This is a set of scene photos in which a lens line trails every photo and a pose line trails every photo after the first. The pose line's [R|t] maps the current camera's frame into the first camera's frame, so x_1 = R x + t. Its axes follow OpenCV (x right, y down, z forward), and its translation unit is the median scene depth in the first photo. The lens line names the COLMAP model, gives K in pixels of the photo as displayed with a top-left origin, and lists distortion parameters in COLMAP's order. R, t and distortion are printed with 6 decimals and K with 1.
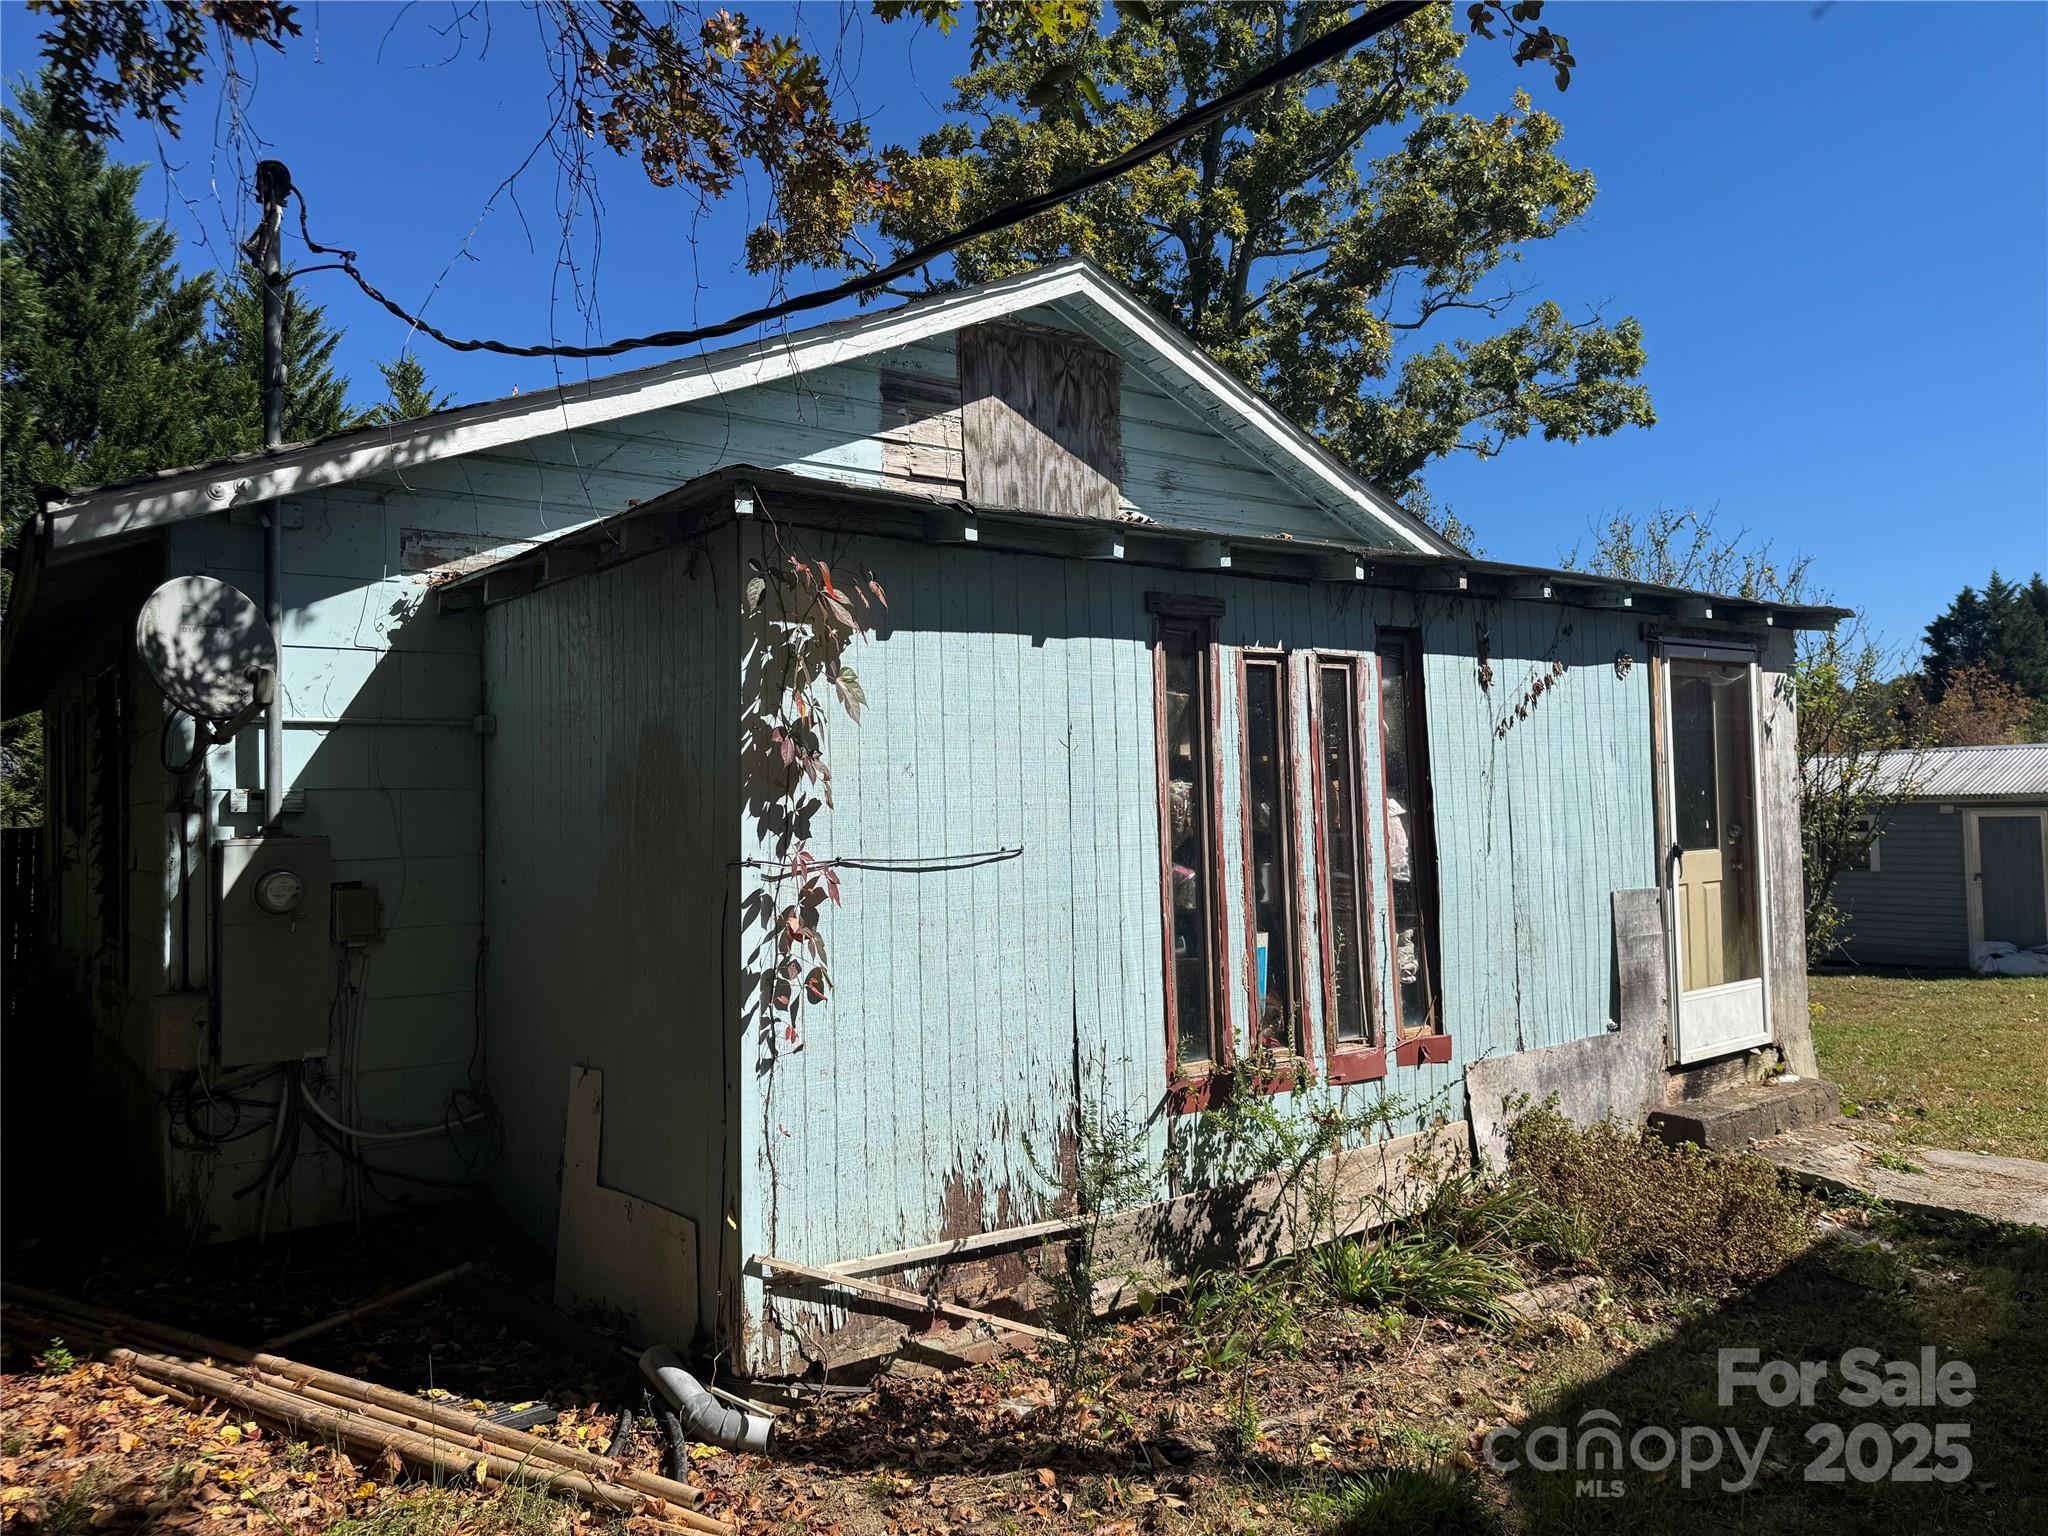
lens RADIAL K [[1425.0, 0, 1024.0], [0, 1425.0, 768.0], [0, 0, 1]] dist [0.003175, -0.003808]
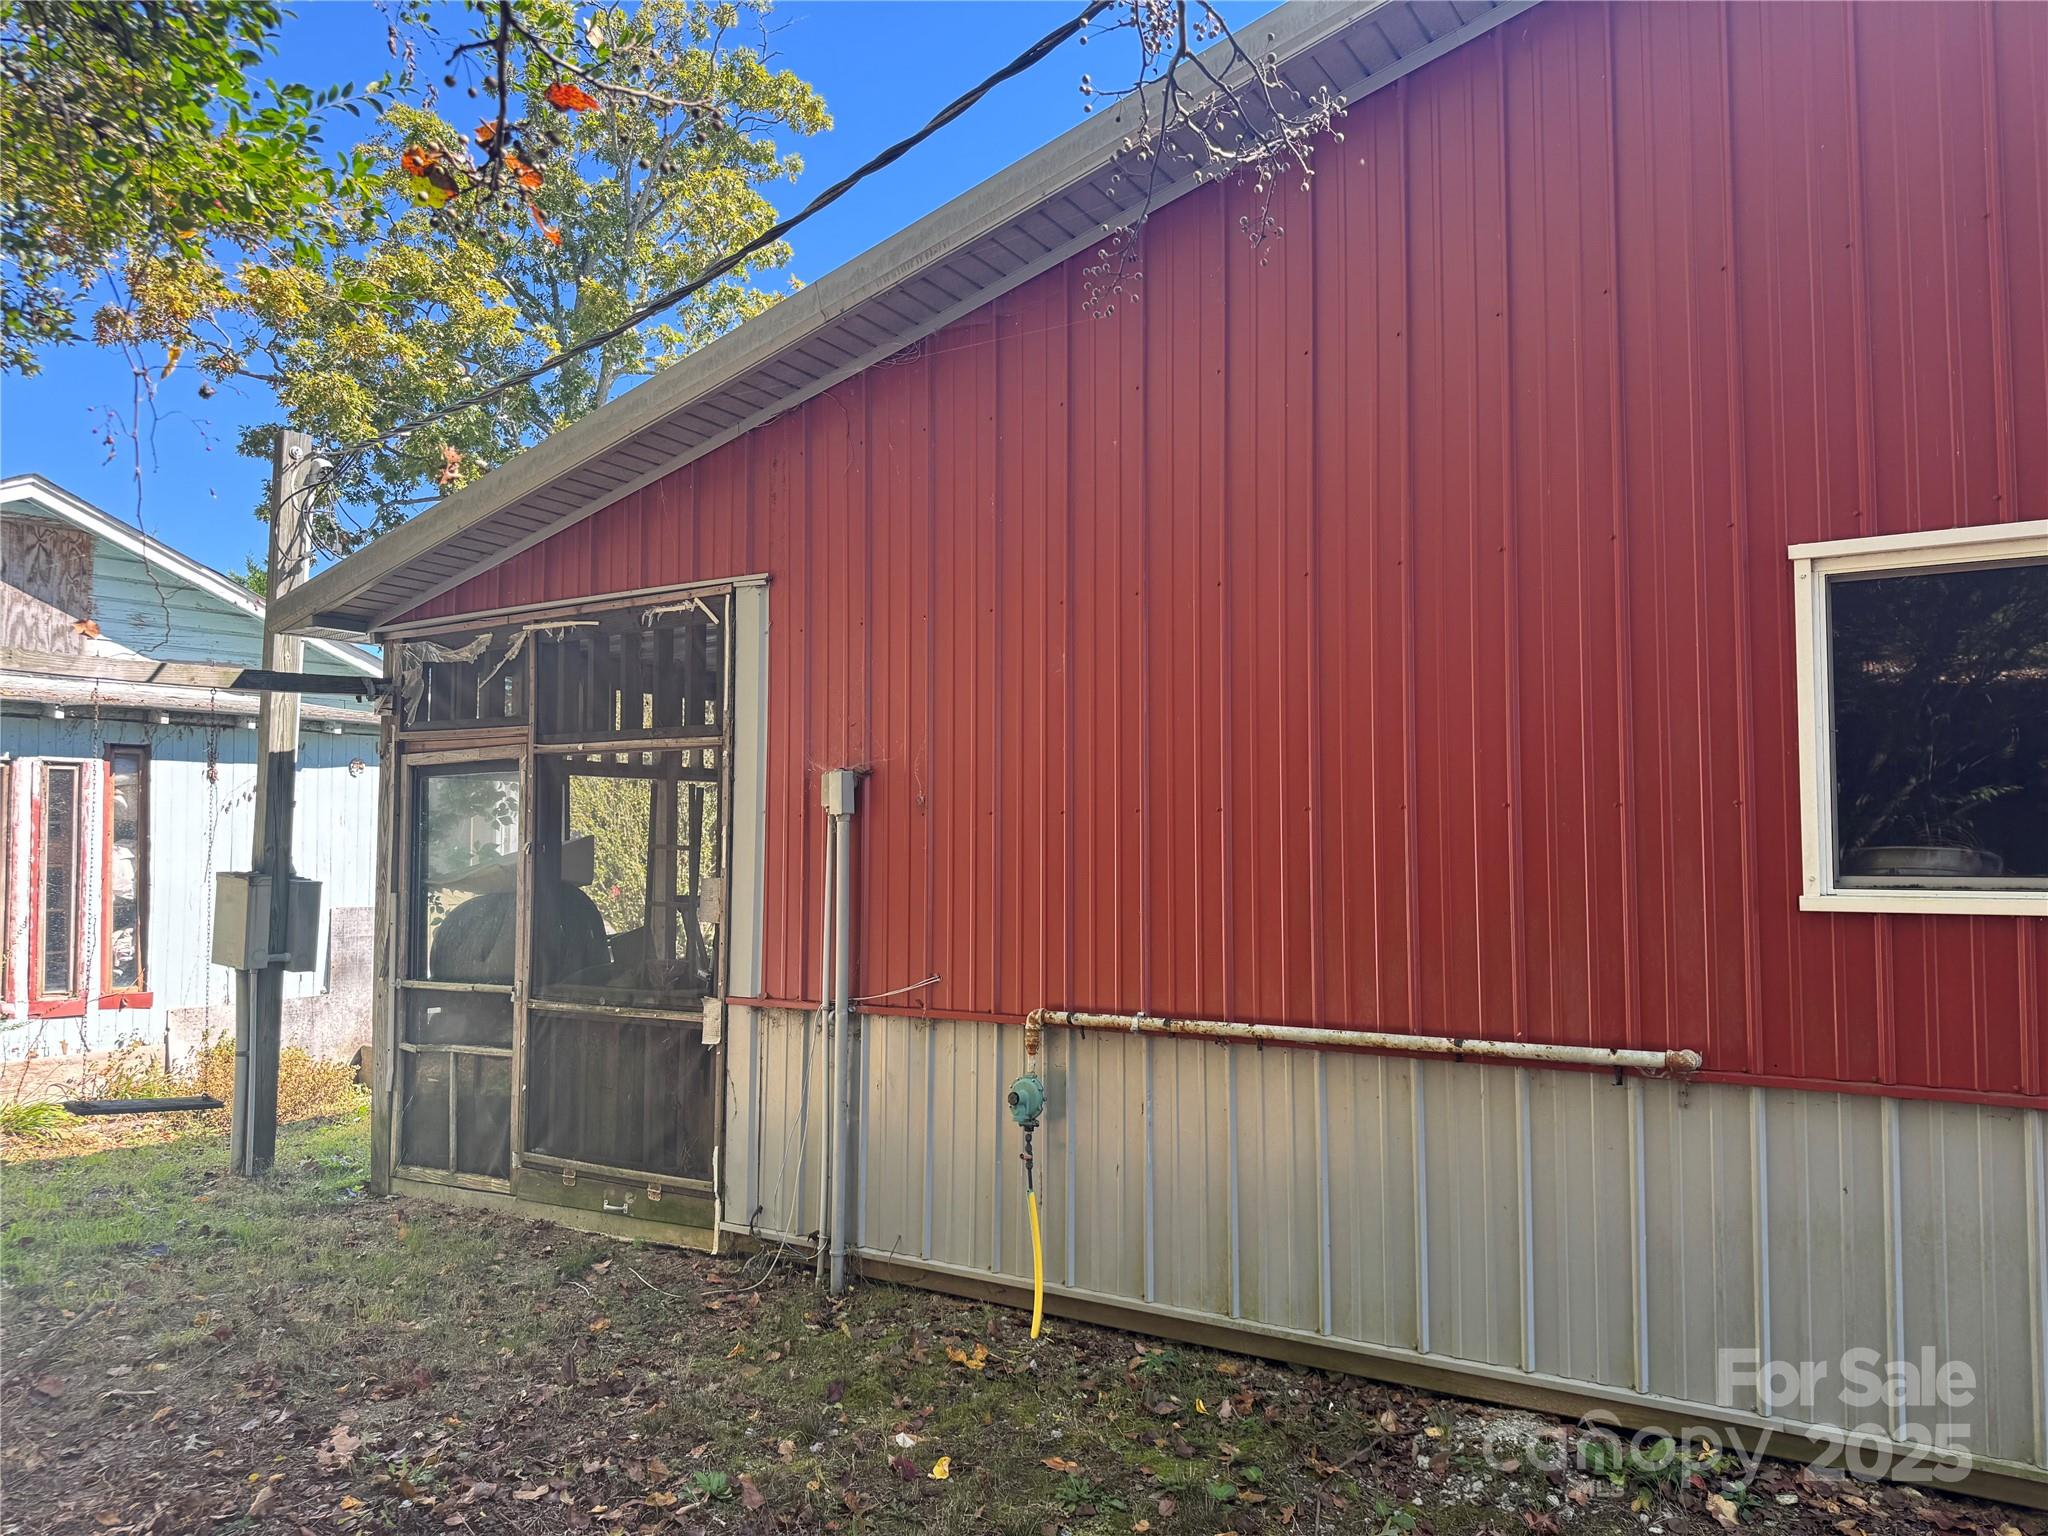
lens RADIAL K [[1425.0, 0, 1024.0], [0, 1425.0, 768.0], [0, 0, 1]] dist [0.003175, -0.003808]
pose [[0.965866, 0.043729, 0.255323, 0.805590], [-0.037592, 0.998876, -0.028871, -0.059508], [-0.256299, 0.018288, 0.966425, -0.825556]]
